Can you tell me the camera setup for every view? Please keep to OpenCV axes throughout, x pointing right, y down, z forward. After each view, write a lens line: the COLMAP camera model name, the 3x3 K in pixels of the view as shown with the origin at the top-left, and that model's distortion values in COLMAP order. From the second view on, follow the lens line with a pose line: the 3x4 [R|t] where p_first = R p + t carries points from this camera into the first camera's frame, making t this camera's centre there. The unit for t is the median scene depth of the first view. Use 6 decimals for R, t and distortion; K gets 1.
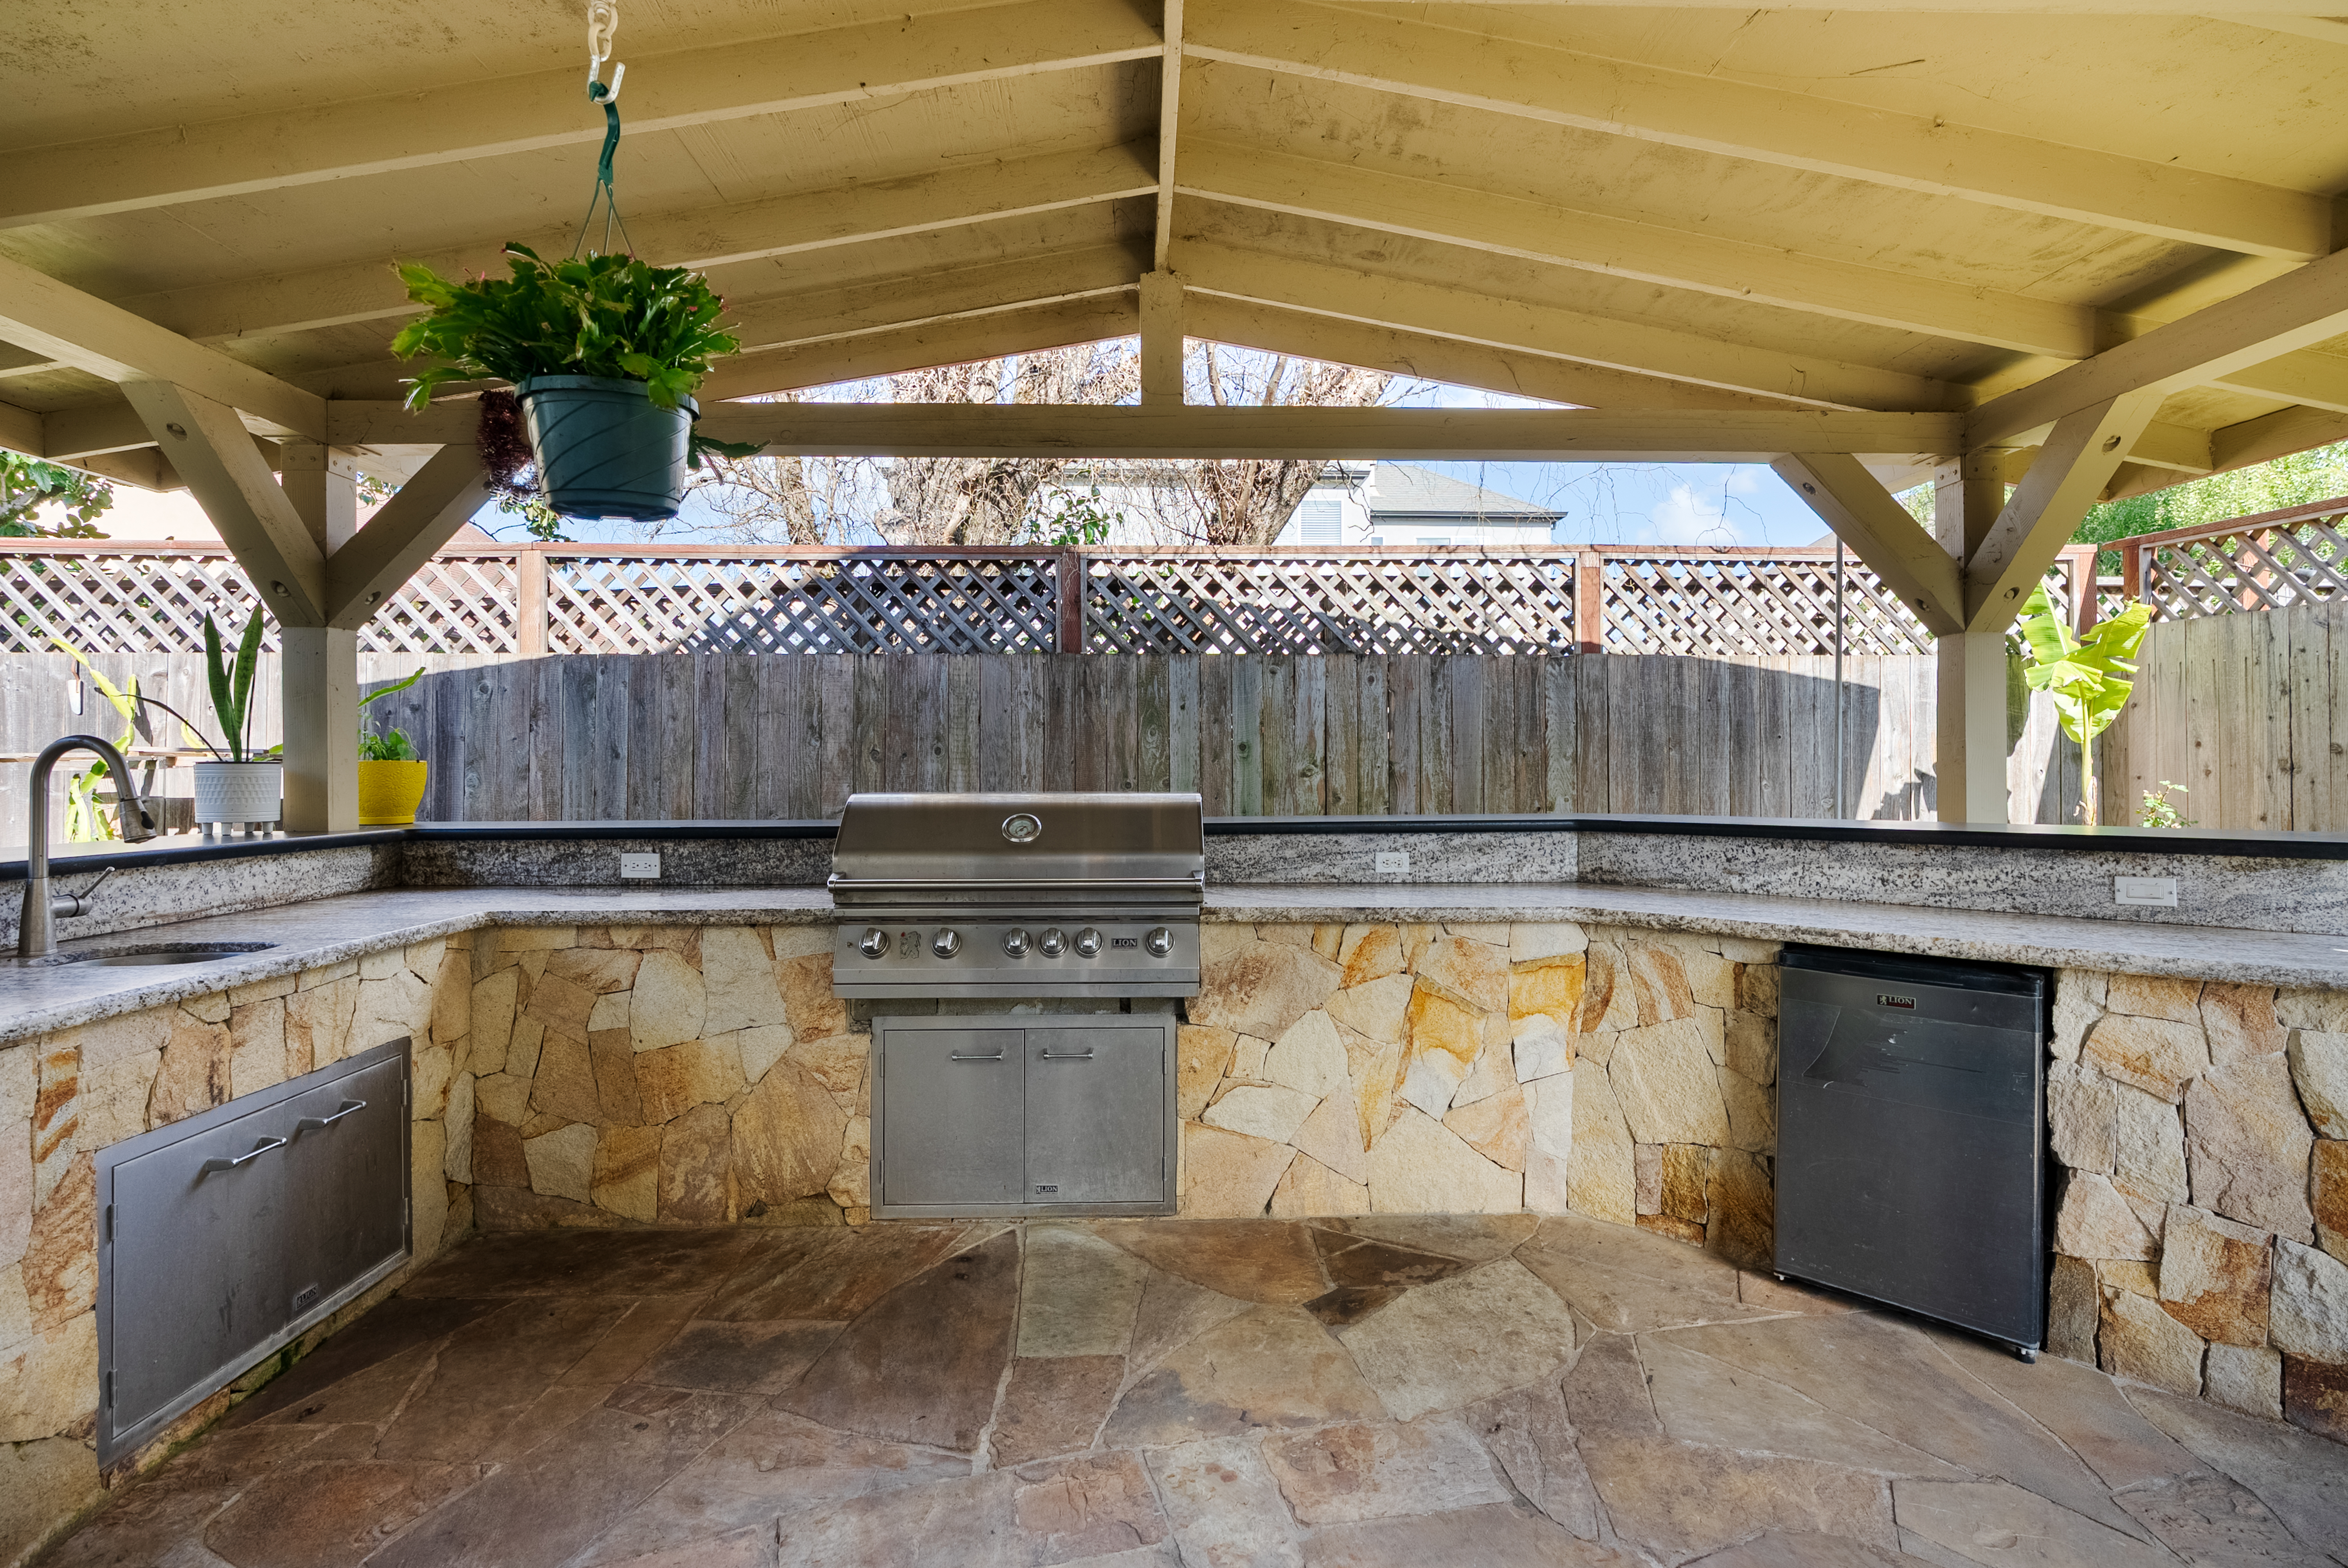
lens RADIAL K [[1117.3, 0, 1171.4], [0, 1117.3, 760.5], [0, 0, 1]] dist [-0.005749, 0.005145]
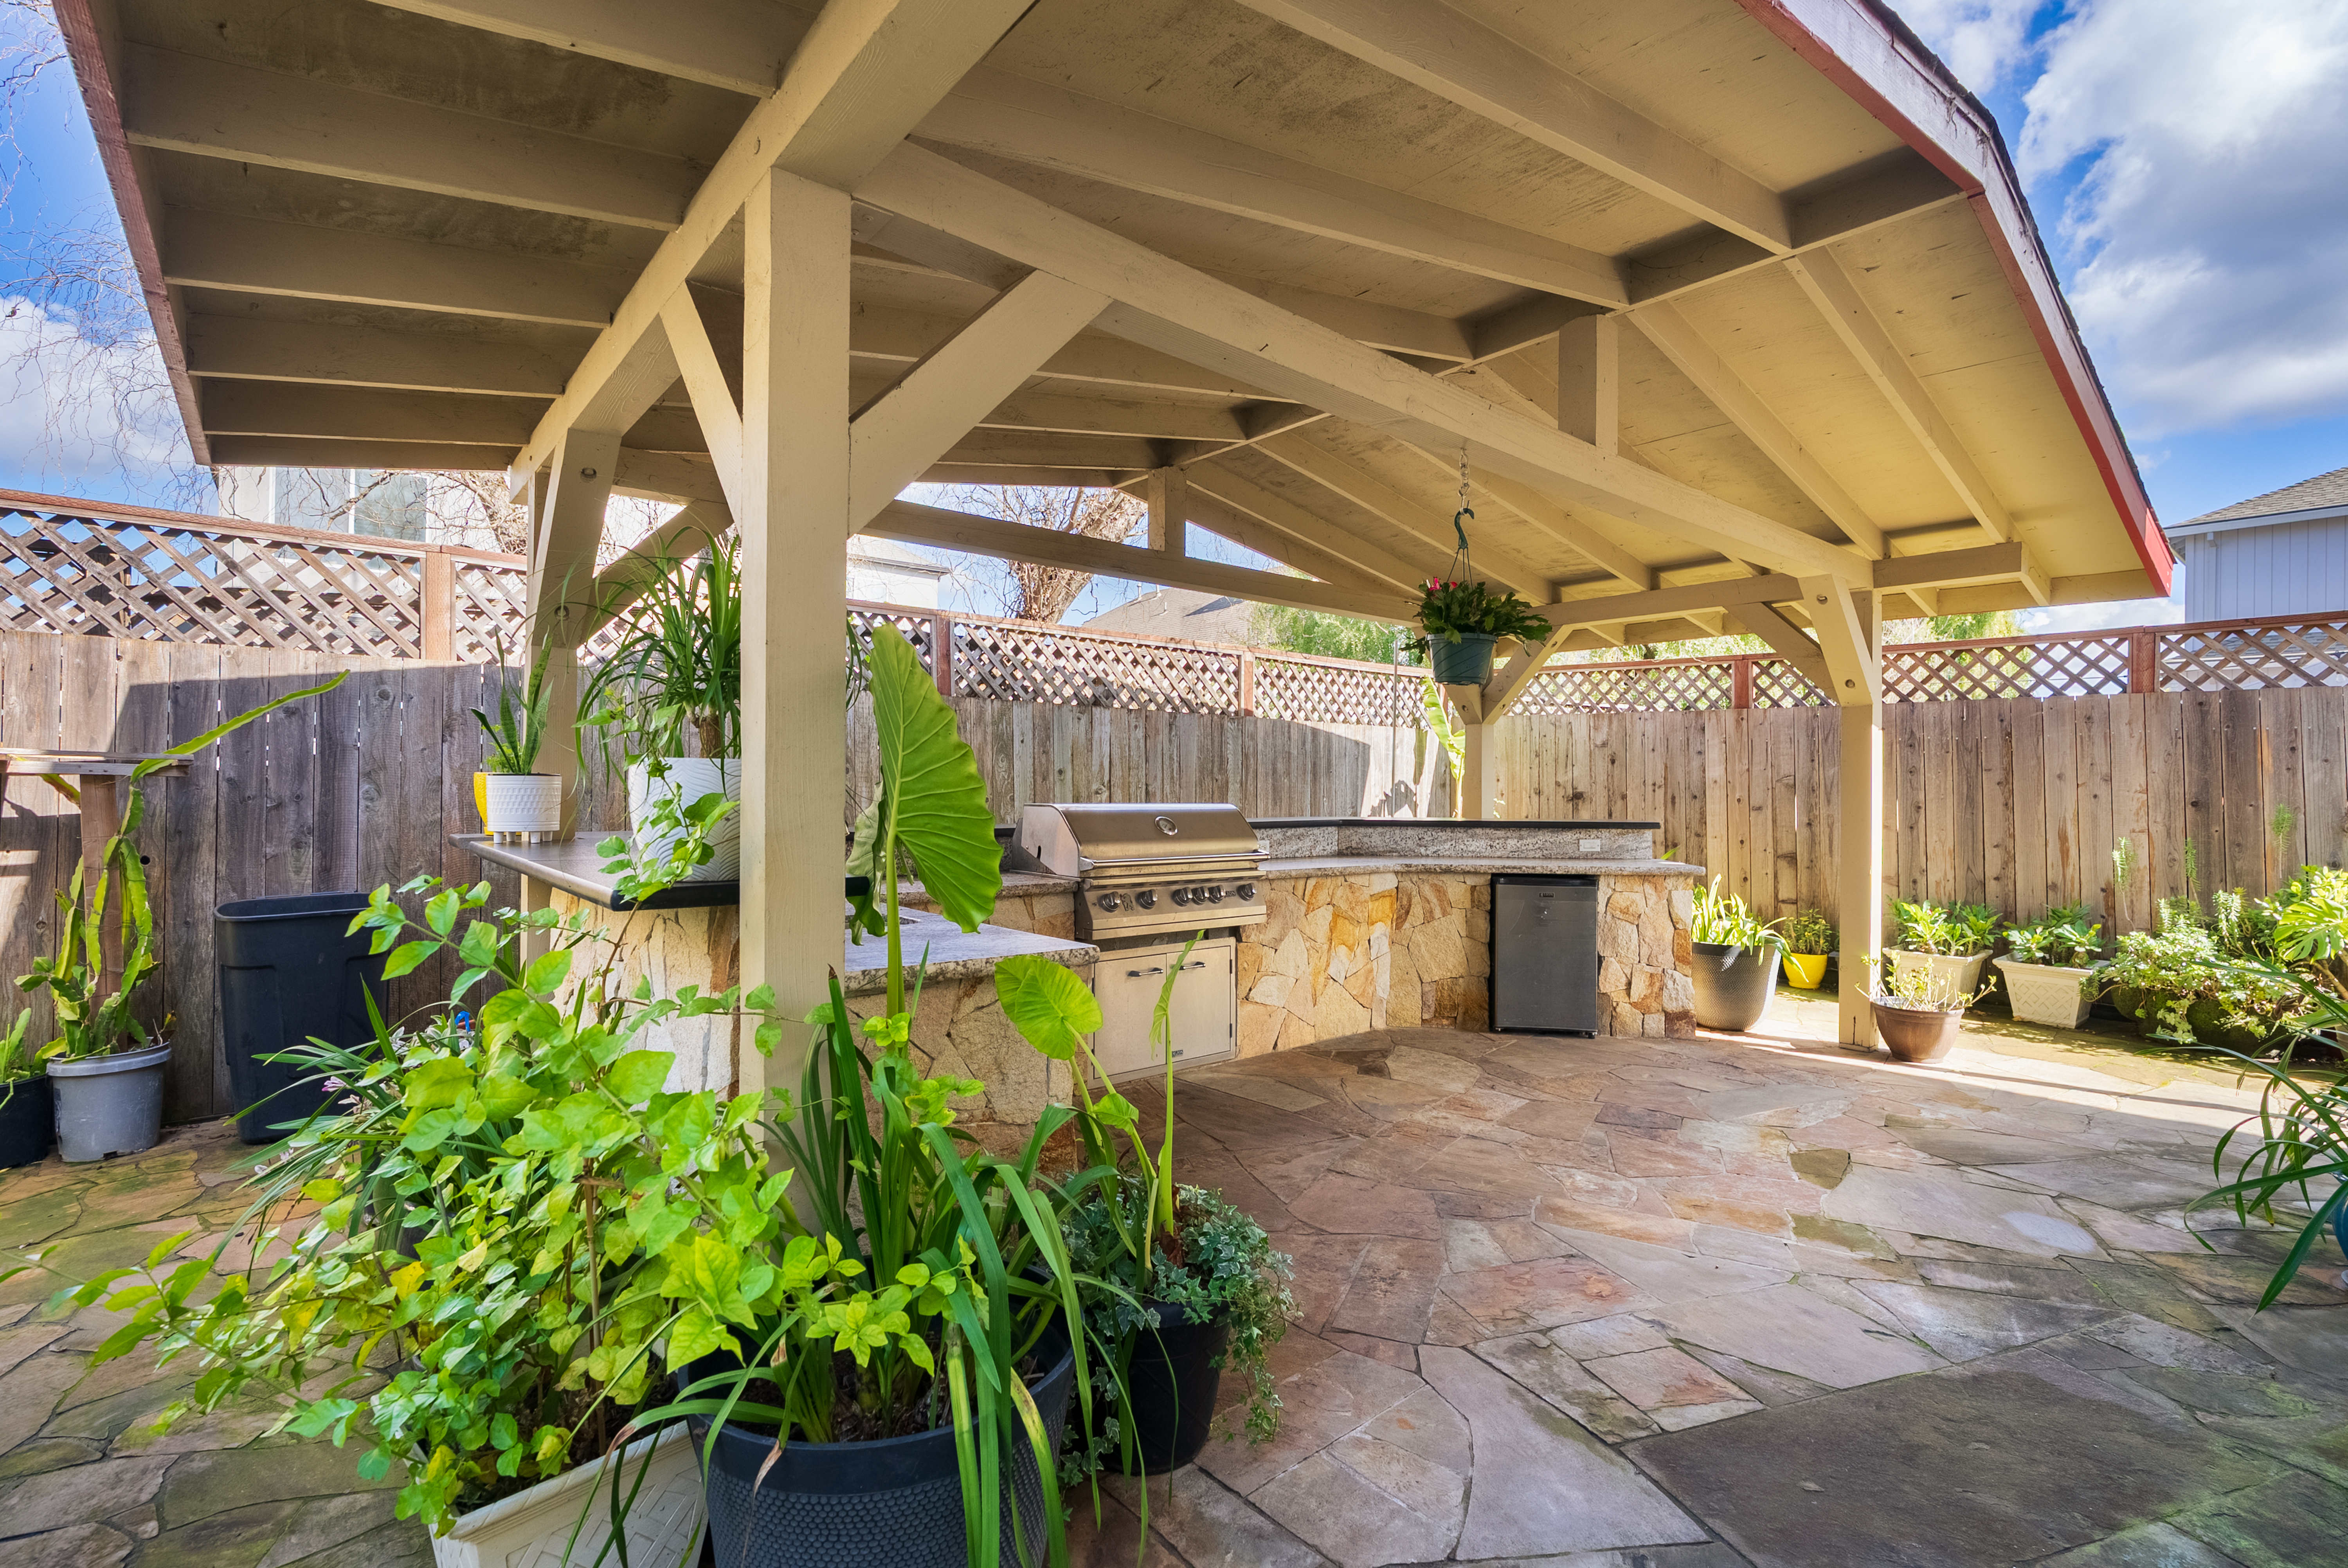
lens RADIAL K [[1065.0, 0, 1186.0], [0, 1065.0, 777.8], [0, 0, 1]] dist [-0.003869, 0.006136]
pose [[0.781900, 0.015482, 0.623211, -0.918545], [-0.014250, 0.999874, -0.006961, 0.002903], [-0.623241, -0.003438, 0.782023, -0.166957]]
